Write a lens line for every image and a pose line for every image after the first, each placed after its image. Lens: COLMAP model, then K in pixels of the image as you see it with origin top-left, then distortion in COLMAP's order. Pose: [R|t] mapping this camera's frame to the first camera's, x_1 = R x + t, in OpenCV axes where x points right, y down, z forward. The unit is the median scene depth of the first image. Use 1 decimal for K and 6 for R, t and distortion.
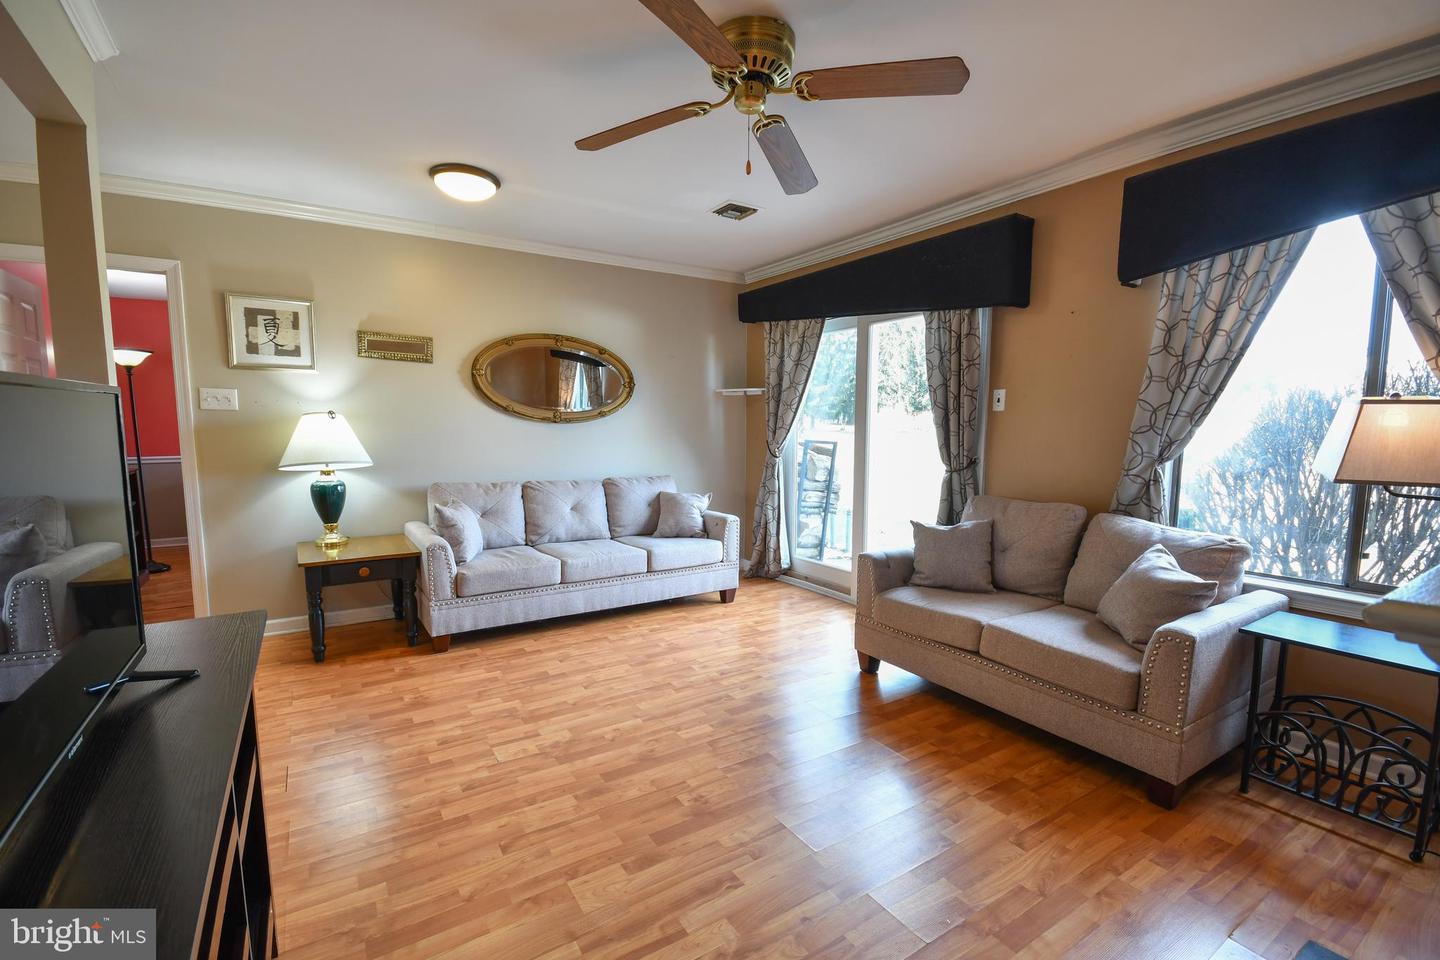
lens RADIAL K [[639.7, 0, 714.0], [0, 639.7, 492.1], [0, 0, 1]] dist [0.001074, -0.006949]
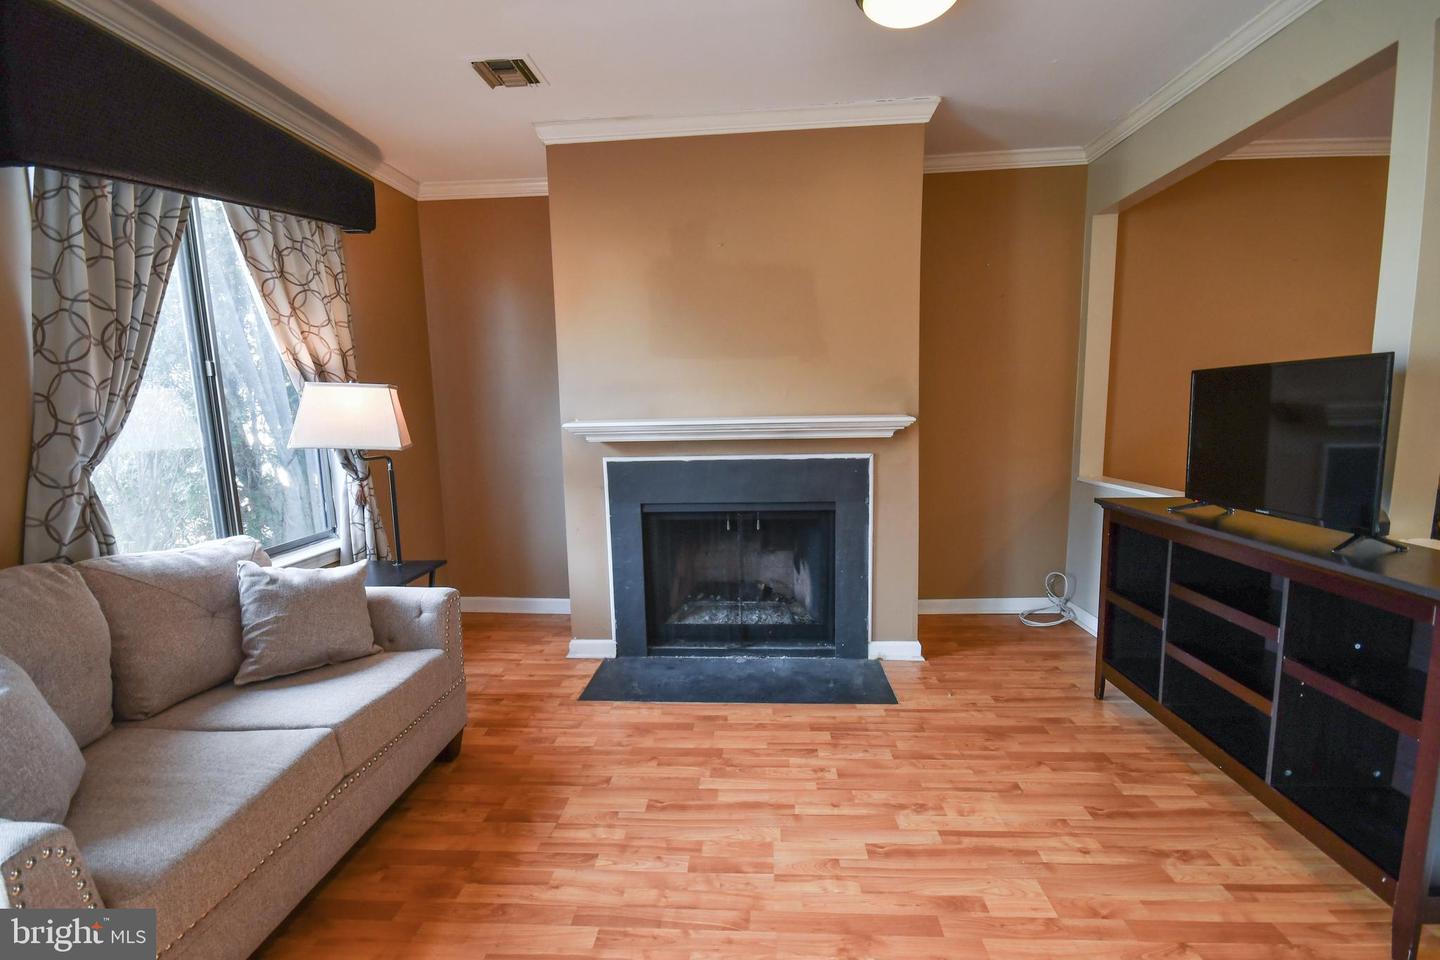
lens RADIAL K [[639.7, 0, 718.7], [0, 639.7, 510.3], [0, 0, 1]] dist [0.001074, -0.006949]
pose [[-0.803343, -0.075709, 0.590685, -0.164951], [0.087266, 0.966212, 0.242525, -0.084342], [-0.589088, 0.246377, -0.769593, 0.901276]]
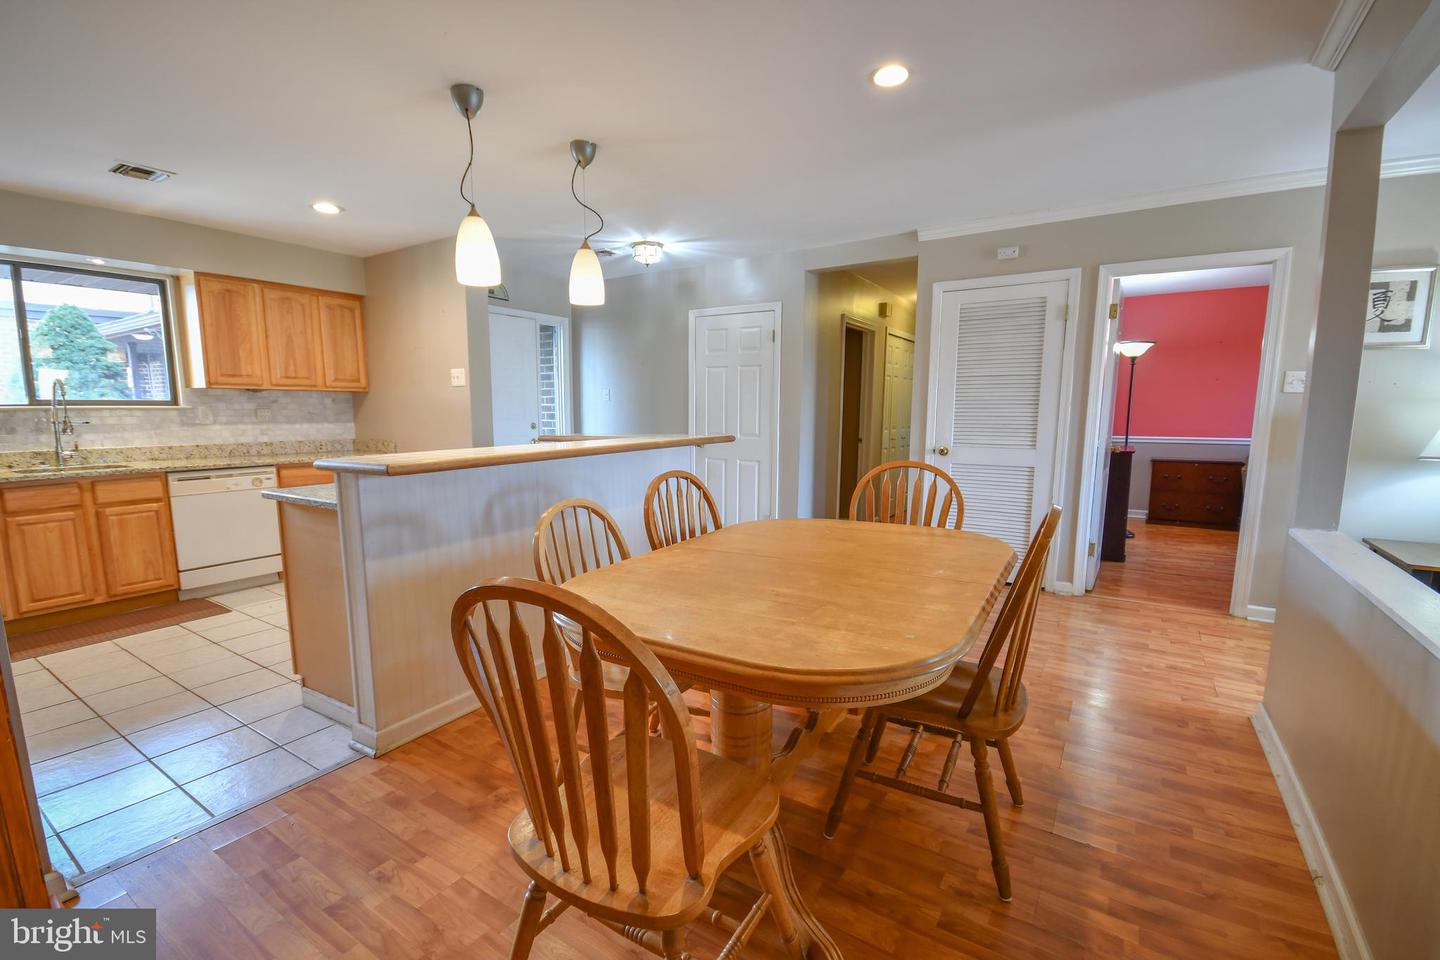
lens RADIAL K [[639.7, 0, 714.4], [0, 639.7, 496.5], [0, 0, 1]] dist [0.001074, -0.006949]
pose [[0.418704, 0.124091, -0.899604, -0.246642], [-0.095389, 0.991150, 0.092322, 0.028153], [0.903099, 0.047156, 0.426835, -0.250688]]
